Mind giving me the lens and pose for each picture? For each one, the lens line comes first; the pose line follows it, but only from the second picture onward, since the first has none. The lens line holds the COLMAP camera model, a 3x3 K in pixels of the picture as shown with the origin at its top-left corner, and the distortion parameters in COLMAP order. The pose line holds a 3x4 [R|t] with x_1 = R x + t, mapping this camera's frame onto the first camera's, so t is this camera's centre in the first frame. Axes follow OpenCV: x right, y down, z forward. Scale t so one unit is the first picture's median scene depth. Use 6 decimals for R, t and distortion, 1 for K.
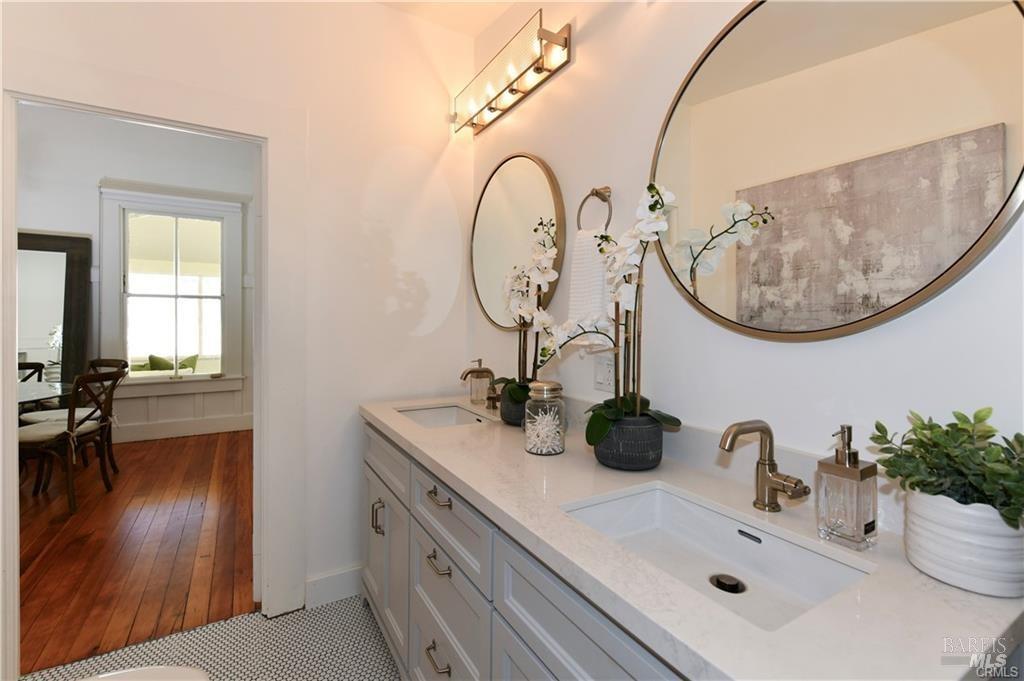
lens RADIAL K [[459.9, 0, 514.9], [0, 459.9, 324.4], [0, 0, 1]] dist [-0.001007, -0.000506]
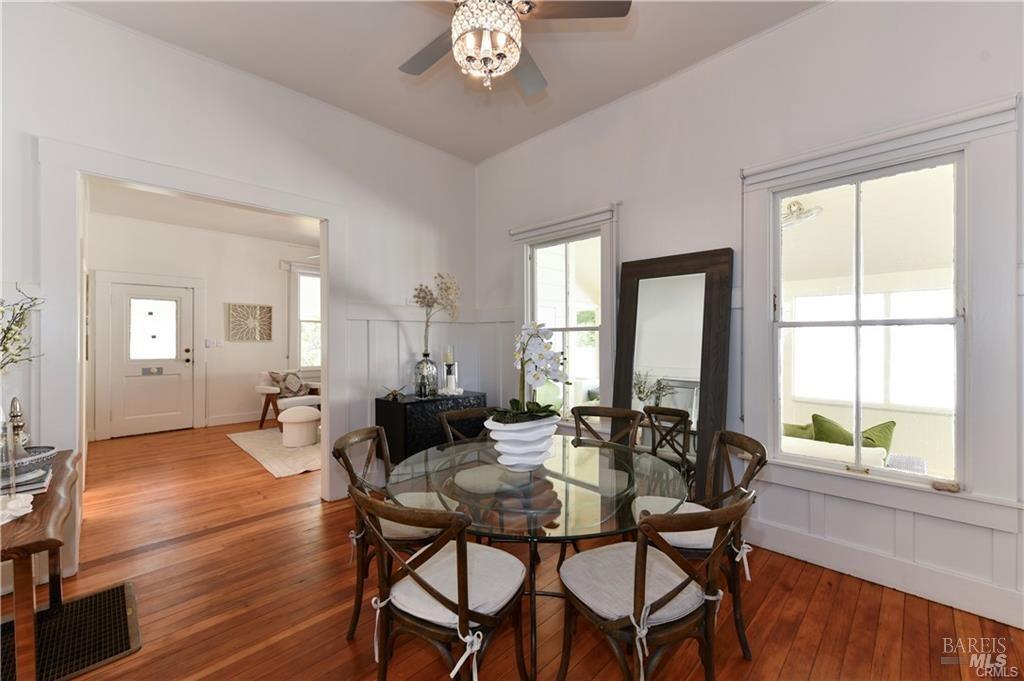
lens RADIAL K [[411.9, 0, 512.0], [0, 411.9, 340.5], [0, 0, 1]] dist [-0.001210, -0.000263]
pose [[0.253382, -0.008972, -0.967325, -0.345874], [-0.011082, 0.999864, -0.012177, -0.028132], [0.967303, 0.013806, 0.253248, 0.447952]]
